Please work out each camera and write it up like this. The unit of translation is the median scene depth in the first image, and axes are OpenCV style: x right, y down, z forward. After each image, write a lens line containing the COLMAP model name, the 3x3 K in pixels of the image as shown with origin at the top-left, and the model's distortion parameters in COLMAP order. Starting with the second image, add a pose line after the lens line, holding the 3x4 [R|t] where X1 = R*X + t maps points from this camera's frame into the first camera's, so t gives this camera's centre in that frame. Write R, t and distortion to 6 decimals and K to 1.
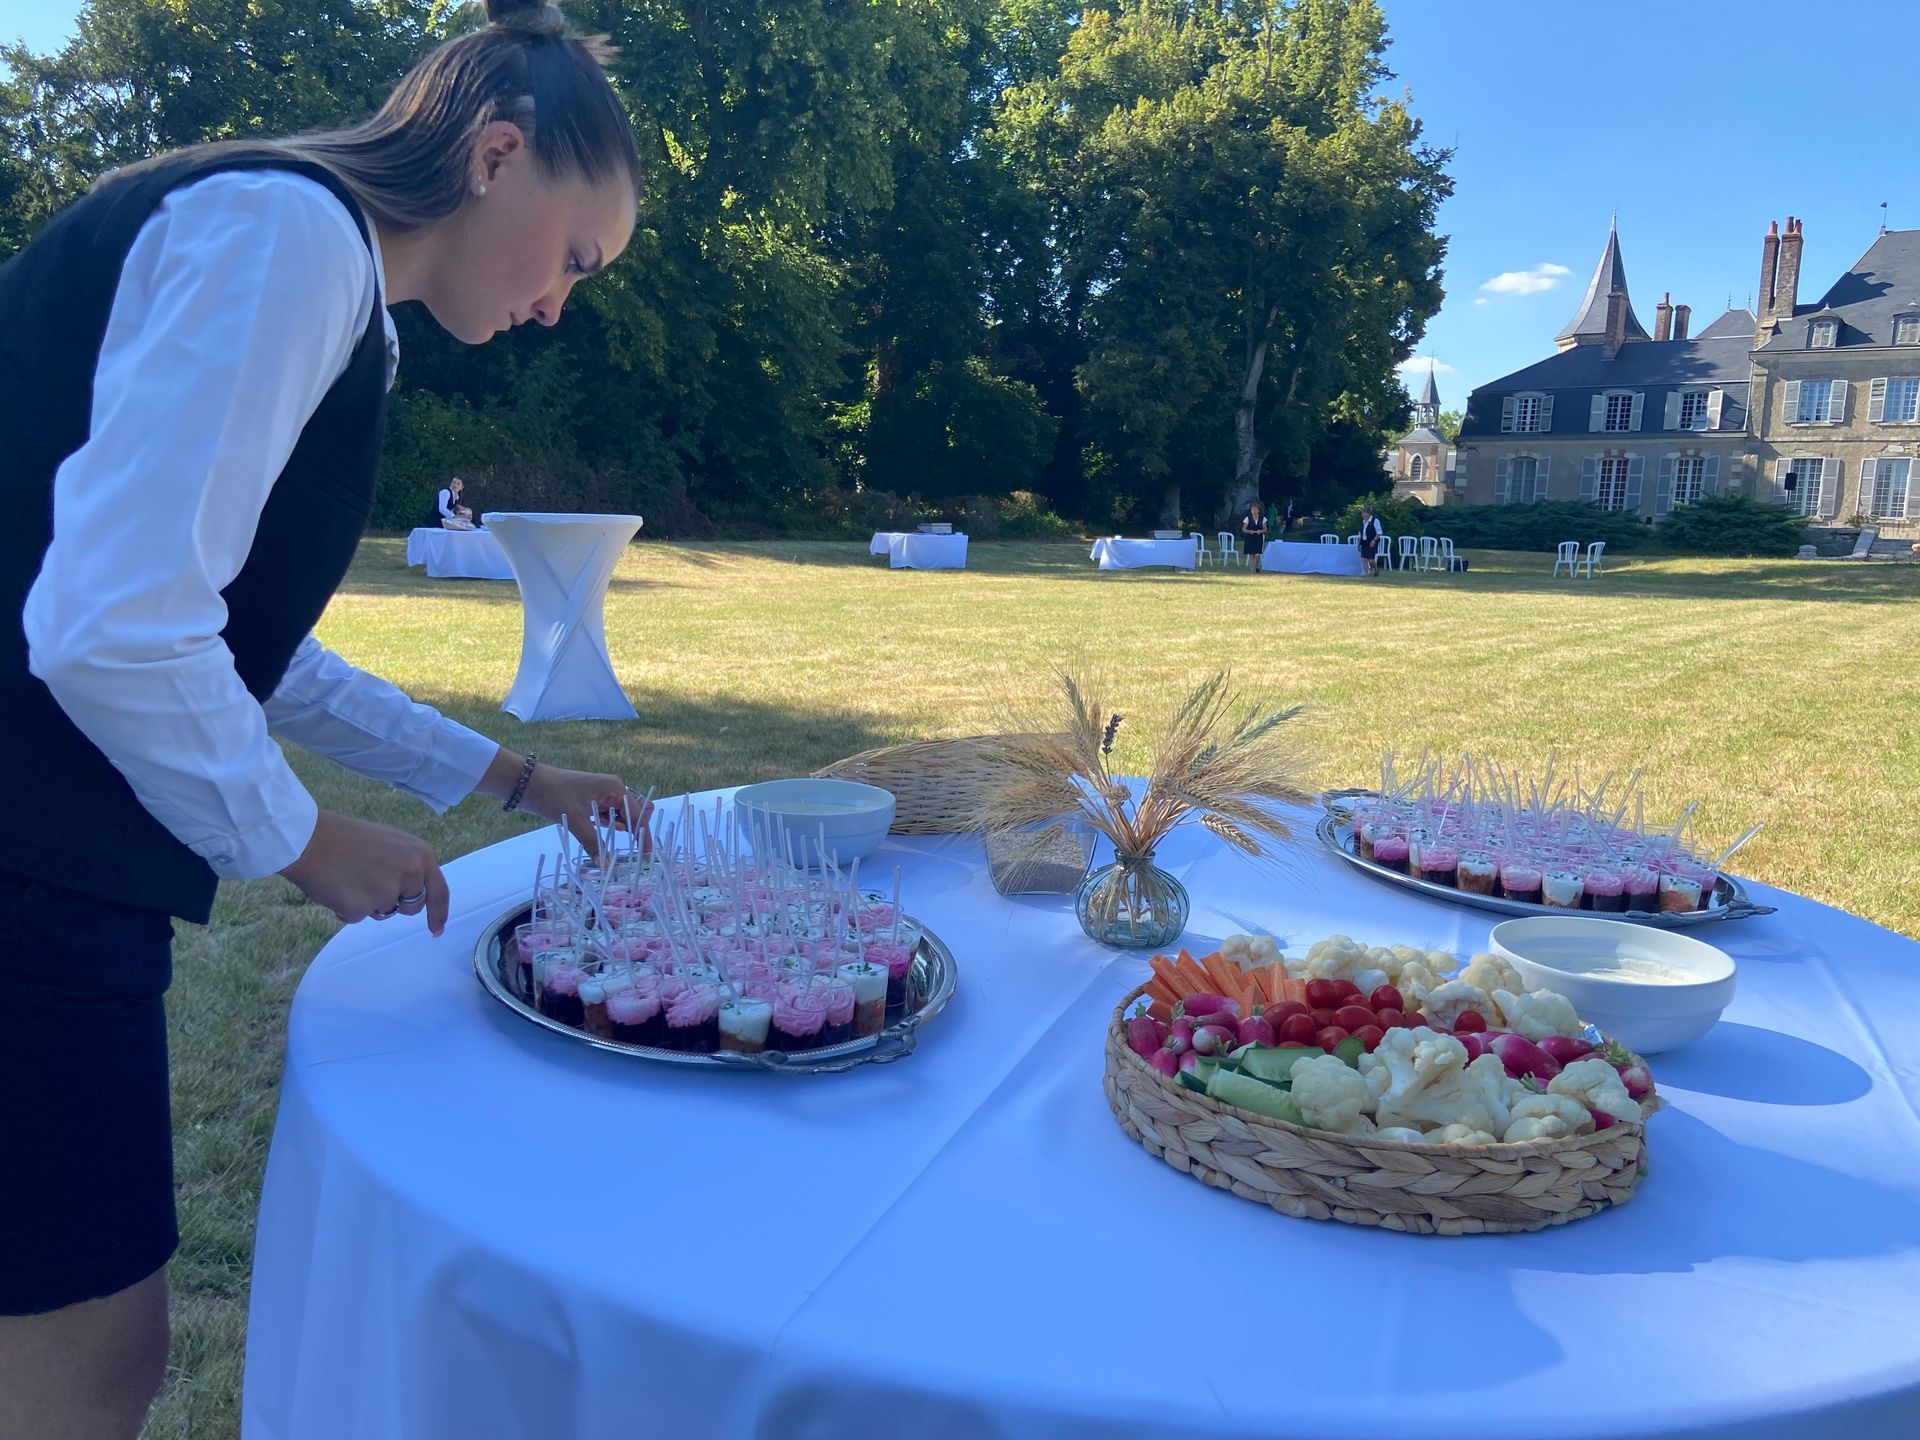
lens RADIAL K [[1440.0, 0, 963.6], [0, 1440.0, 741.0], [0, 0, 1]] dist [0.106999, -0.135778]
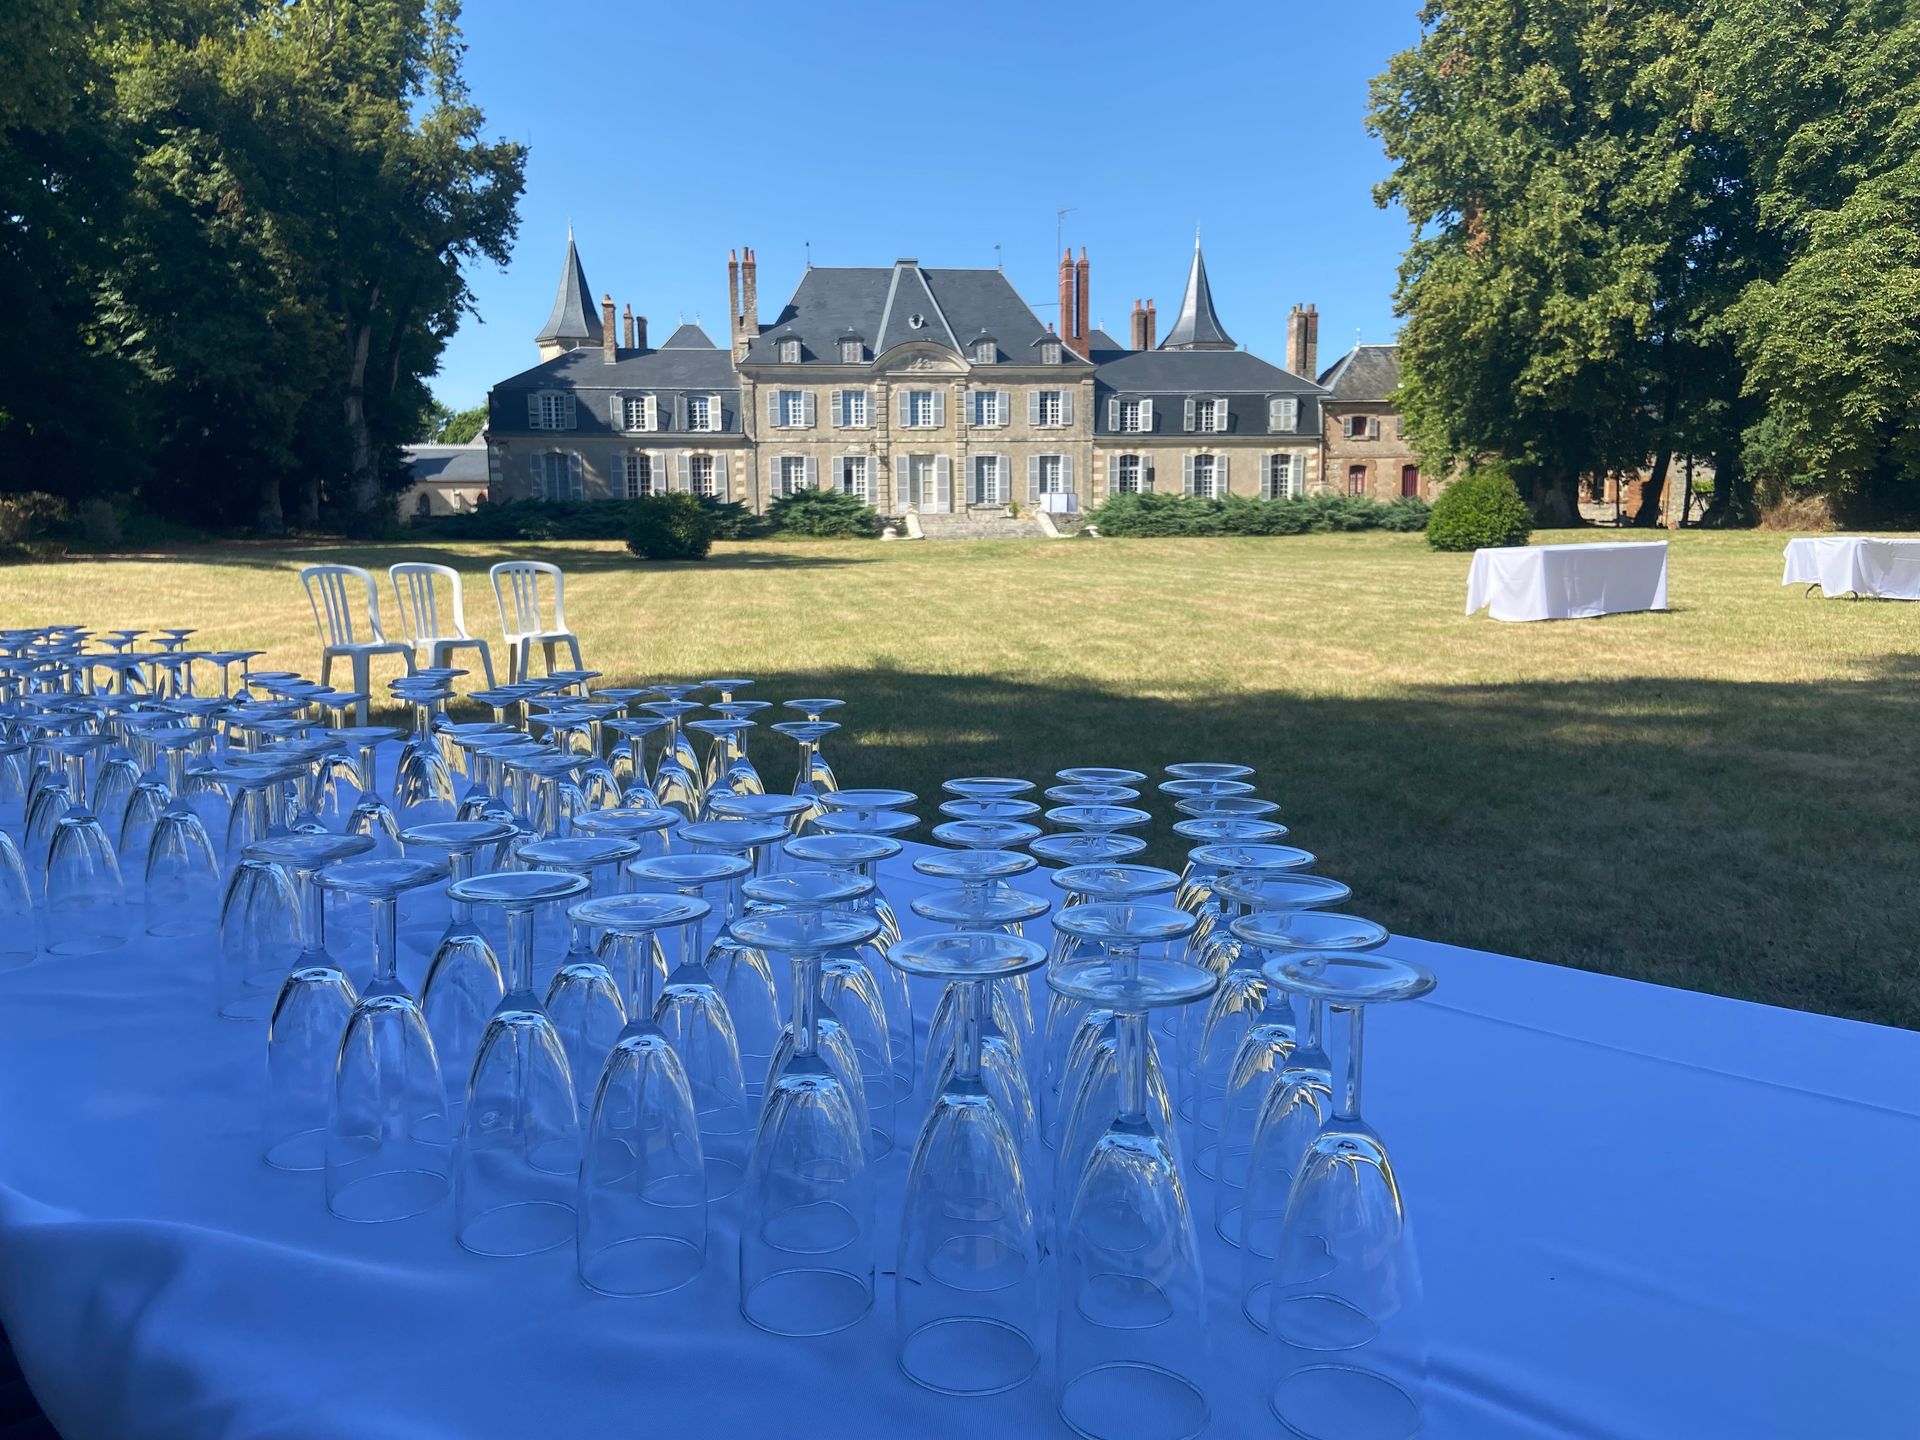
lens RADIAL K [[1440.0, 0, 939.5], [0, 1440.0, 735.7], [0, 0, 1]] dist [0.106999, -0.135778]
pose [[0.720028, -0.133298, 0.681023, -0.193684], [0.132654, 0.989719, 0.053468, -0.017464], [-0.681148, 0.051842, 0.730308, 0.086002]]
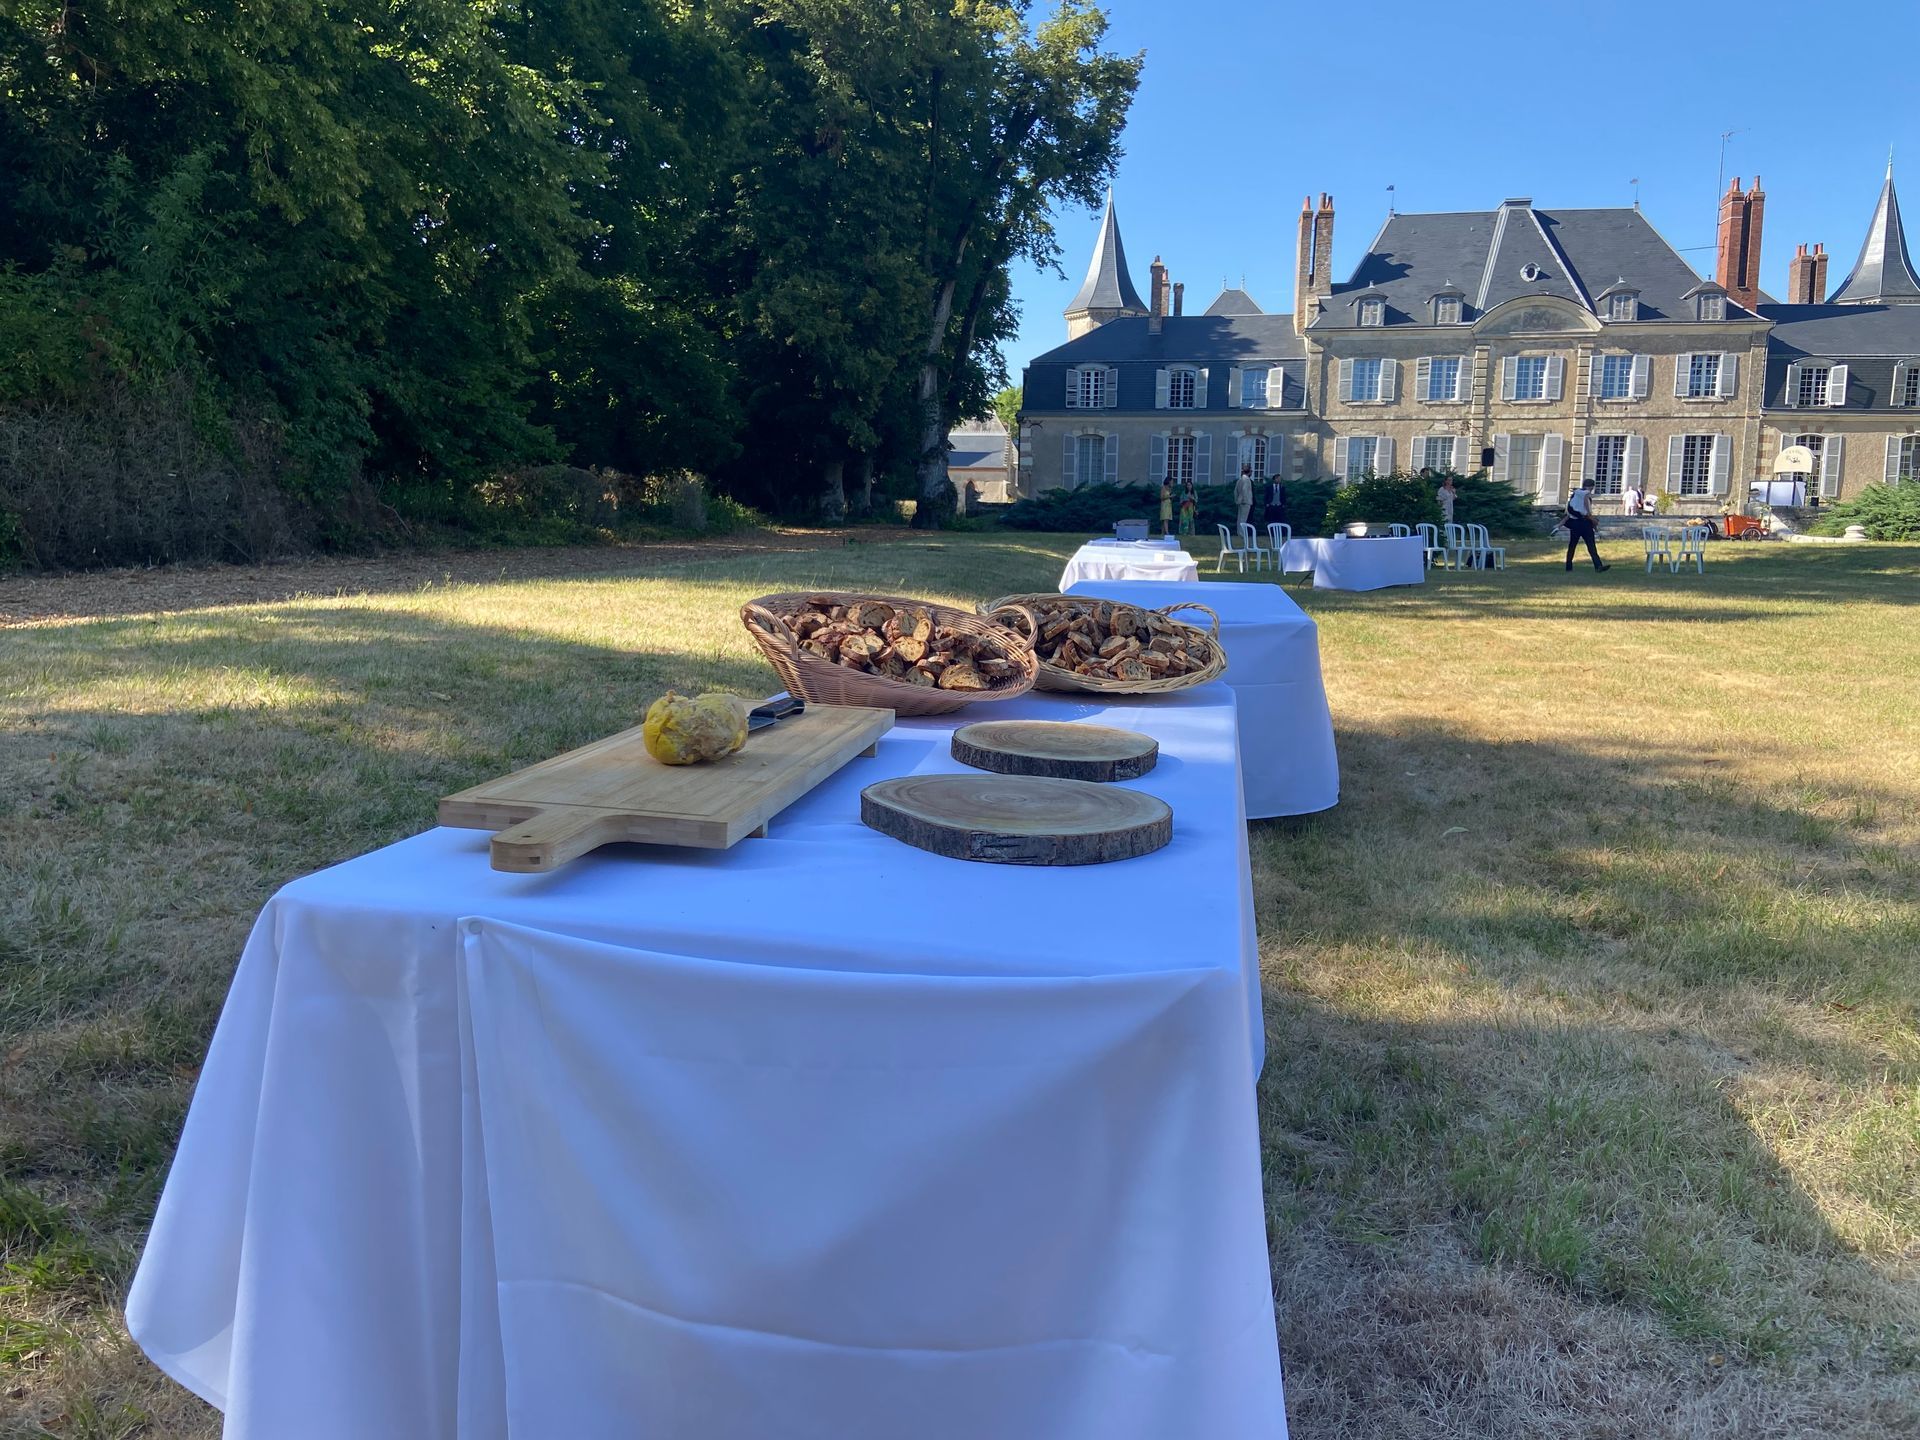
lens RADIAL K [[1440.0, 0, 941.9], [0, 1440.0, 730.8], [0, 0, 1]] dist [0.106999, -0.135778]
pose [[0.883660, -0.085558, 0.460244, -0.180935], [0.082942, 0.996217, 0.025948, -0.048003], [-0.460723, 0.015244, 0.887413, 0.289430]]
